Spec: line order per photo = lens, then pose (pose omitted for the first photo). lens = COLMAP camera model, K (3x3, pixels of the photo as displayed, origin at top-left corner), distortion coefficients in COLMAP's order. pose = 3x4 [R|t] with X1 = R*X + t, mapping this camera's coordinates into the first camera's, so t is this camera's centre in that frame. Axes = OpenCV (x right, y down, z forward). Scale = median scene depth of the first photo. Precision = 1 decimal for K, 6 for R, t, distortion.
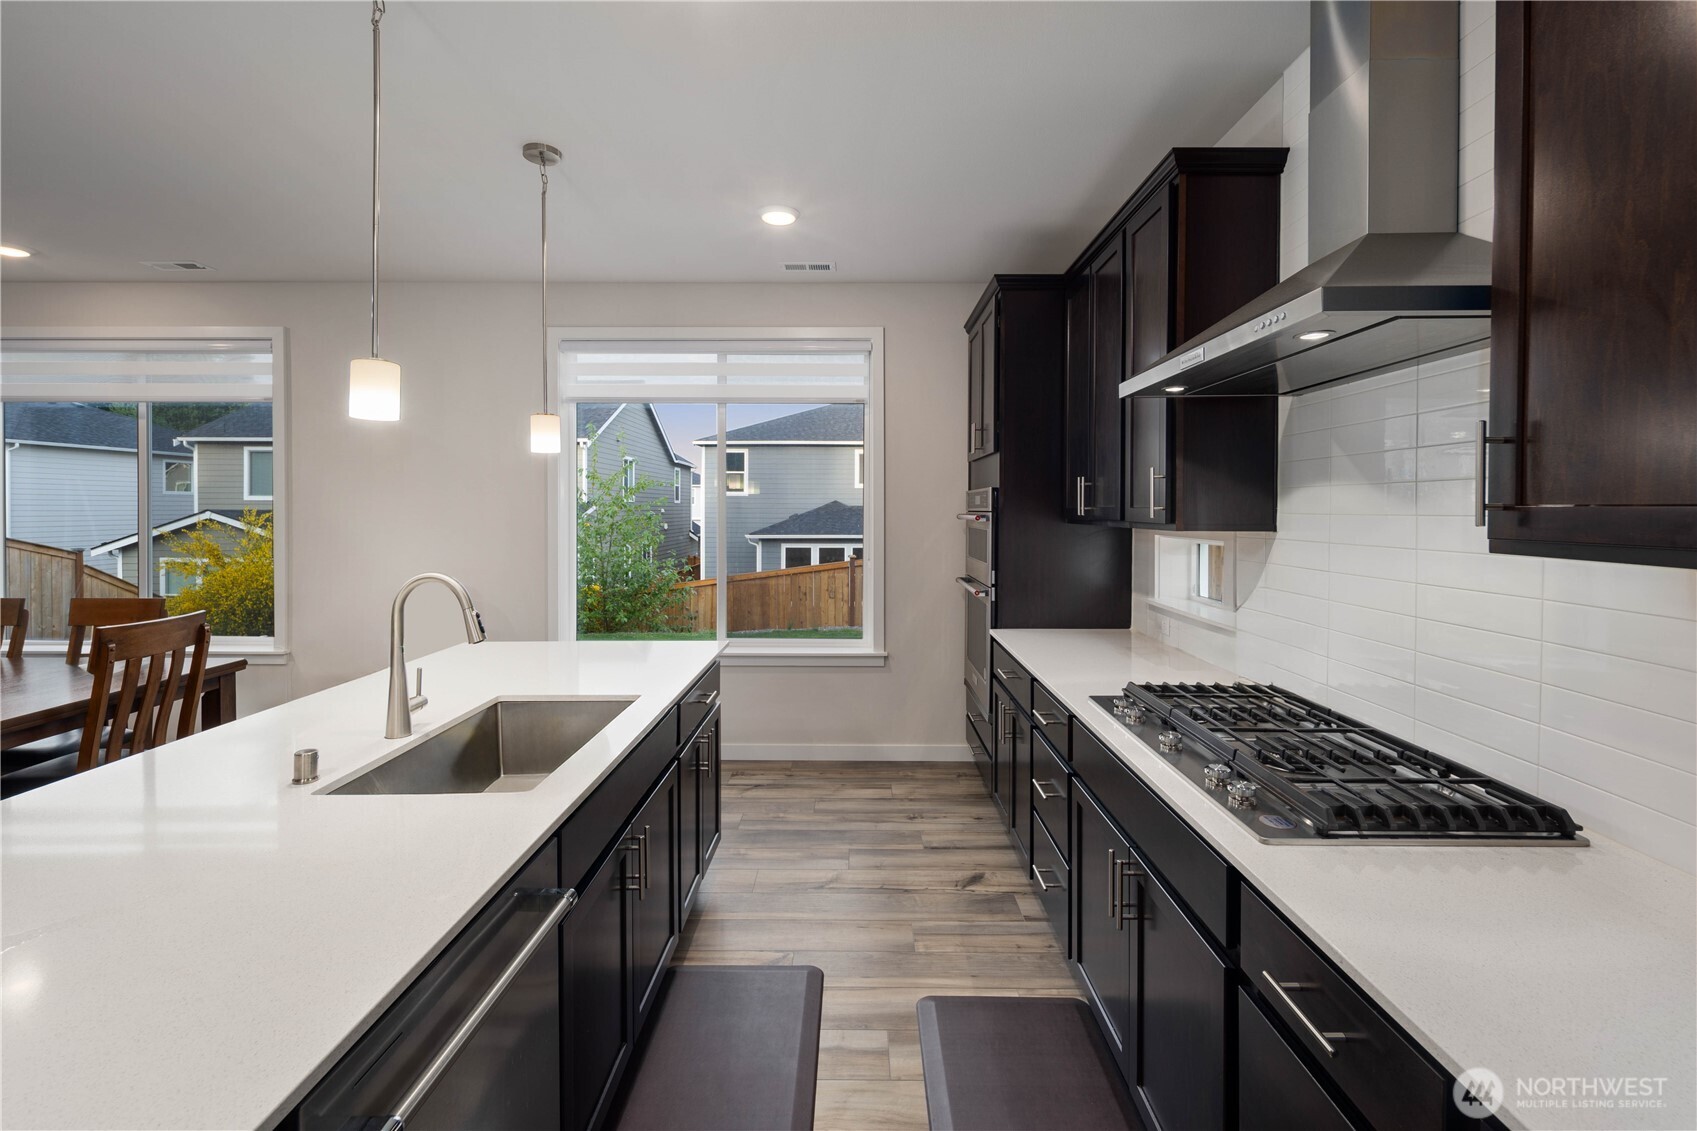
lens RADIAL K [[739.2, 0, 844.1], [0, 739.2, 514.3], [0, 0, 1]] dist [0.008492, -0.001669]
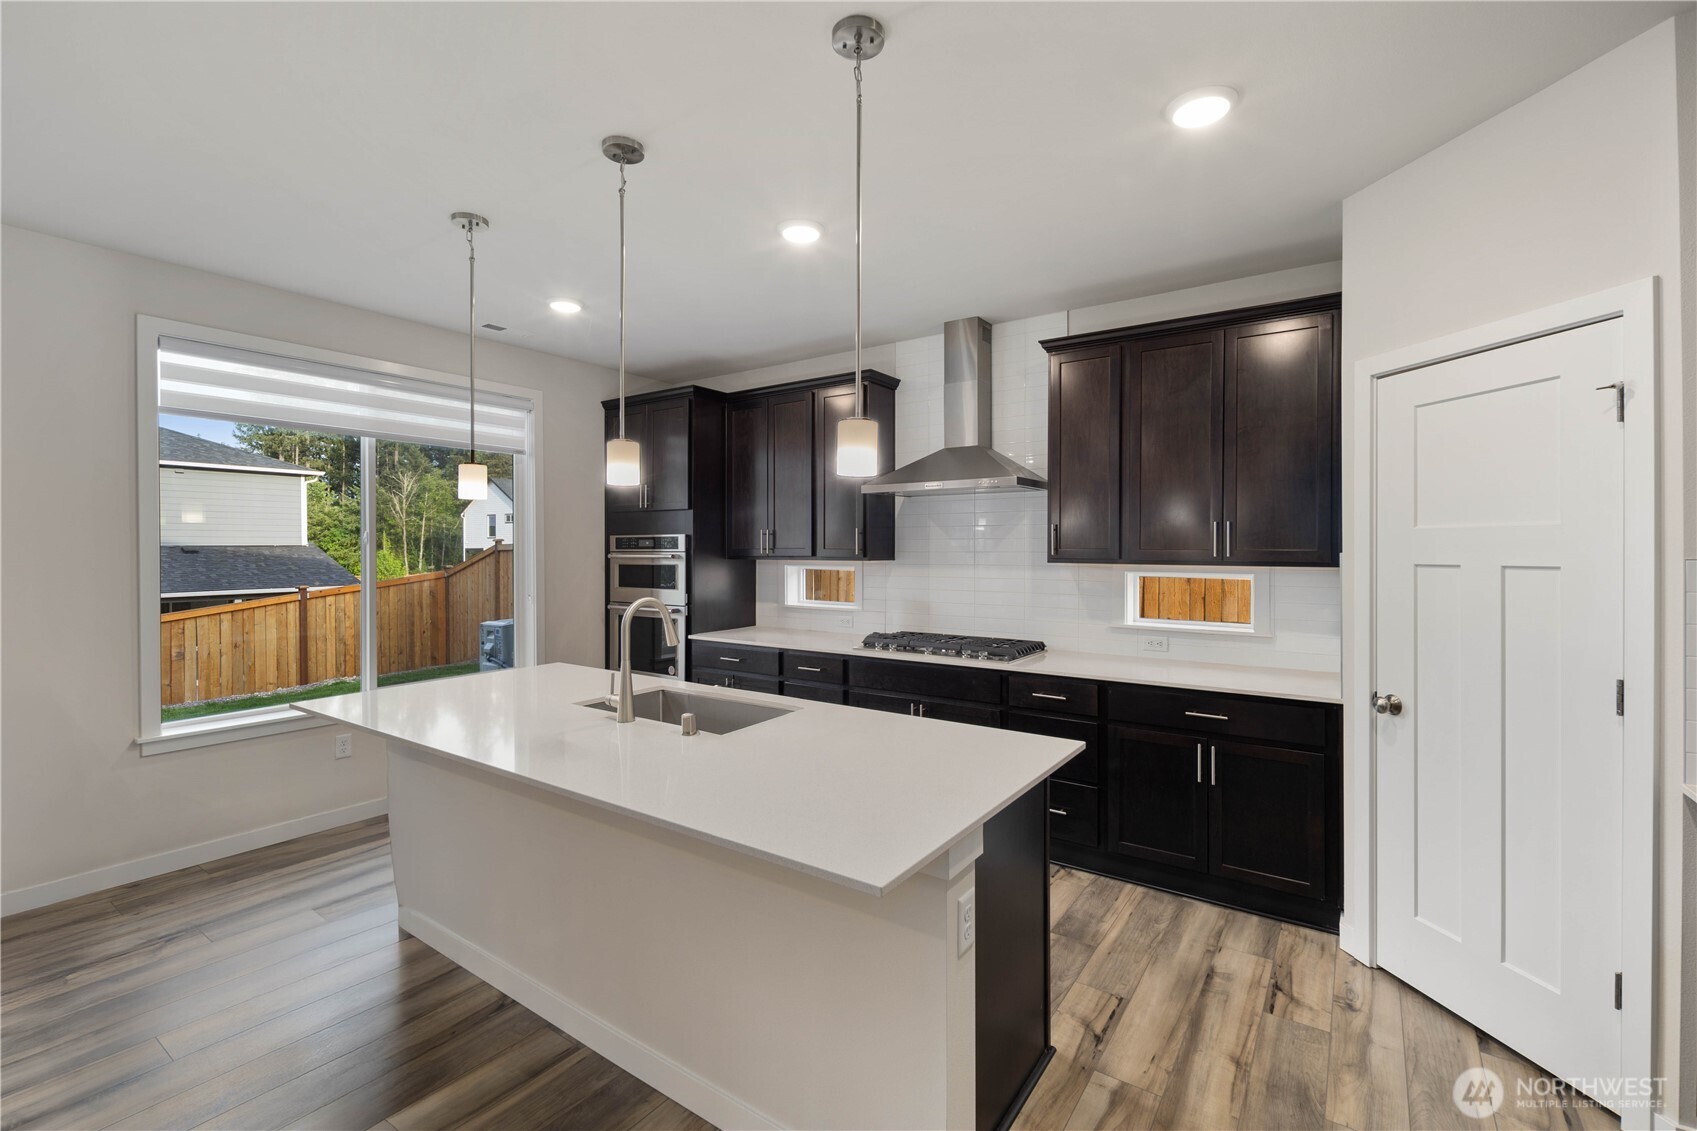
lens RADIAL K [[739.2, 0, 853.8], [0, 739.2, 554.7], [0, 0, 1]] dist [0.008492, -0.001669]
pose [[0.552859, -0.009009, 0.833226, -0.119766], [0.008141, 0.999952, 0.005410, -0.000333], [-0.833235, 0.003792, 0.552906, -0.006493]]
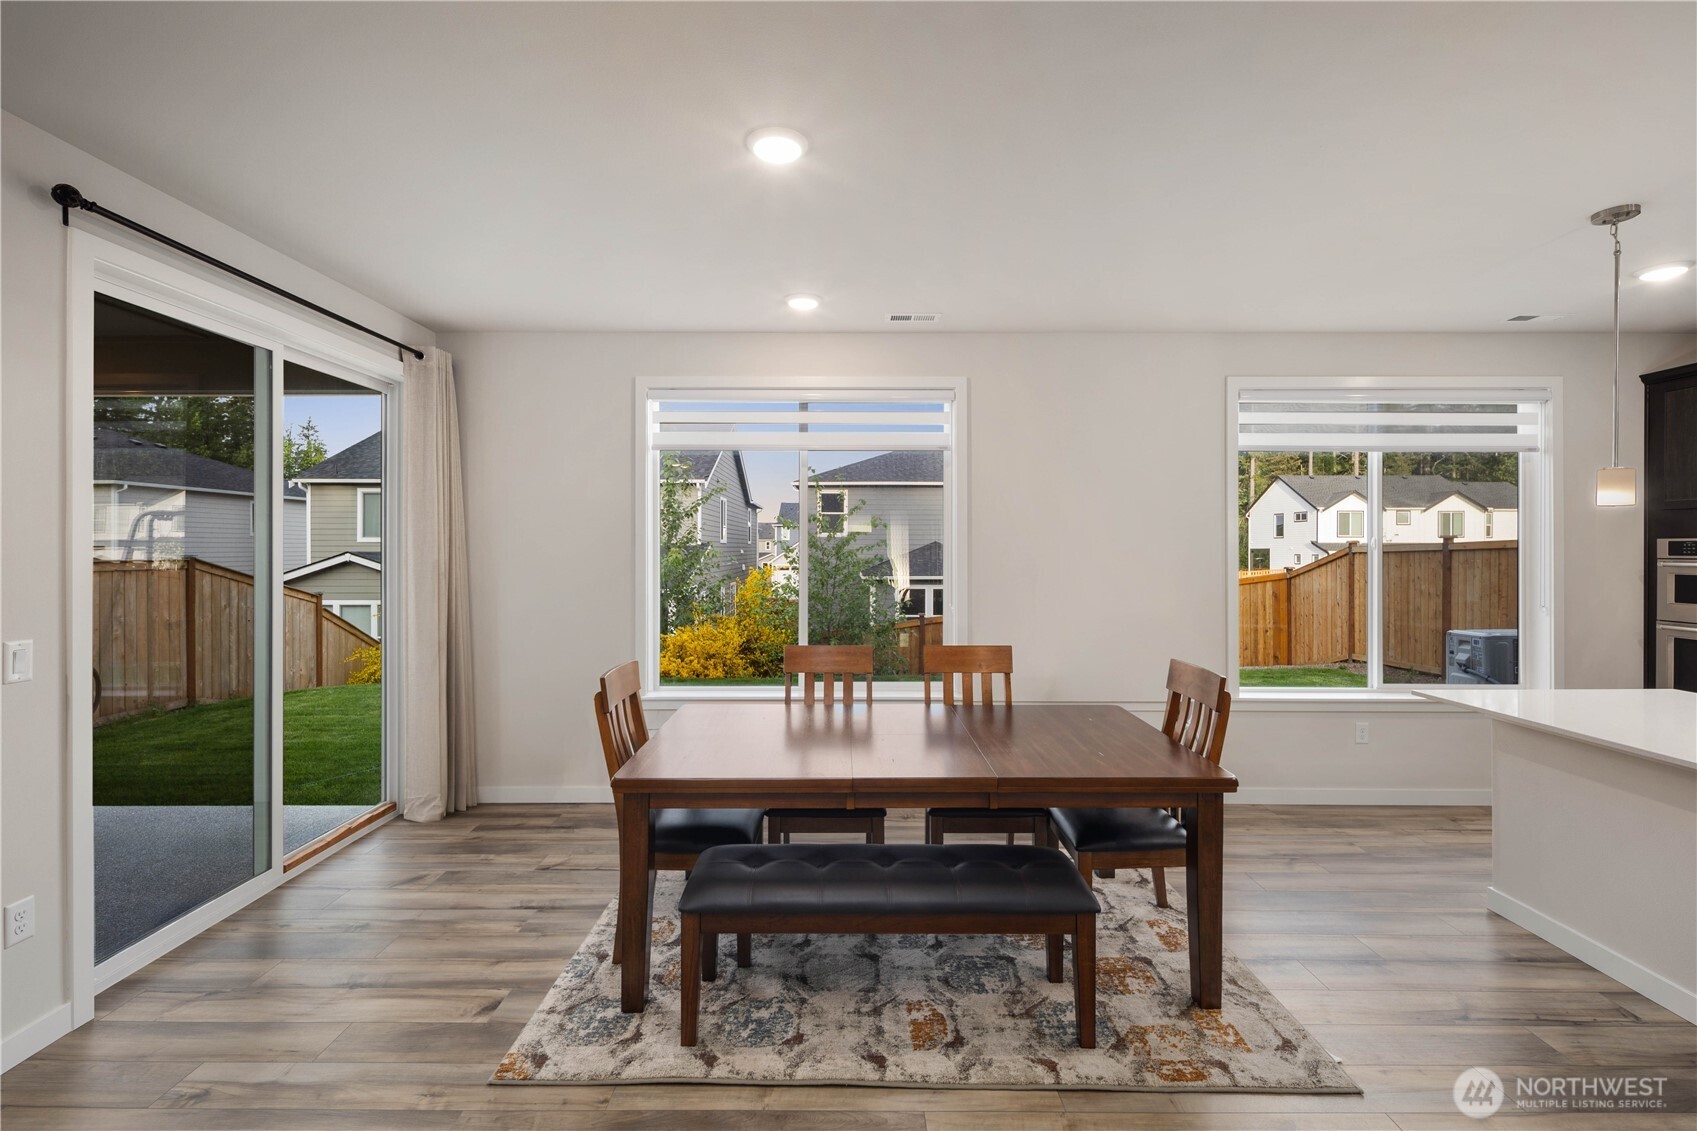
lens RADIAL K [[739.2, 0, 837.8], [0, 739.2, 552.7], [0, 0, 1]] dist [0.008492, -0.001669]
pose [[0.999920, -0.001159, 0.012599, -0.178661], [0.001181, 0.999998, -0.001765, -0.002082], [-0.012597, 0.001780, 0.999919, -0.001257]]
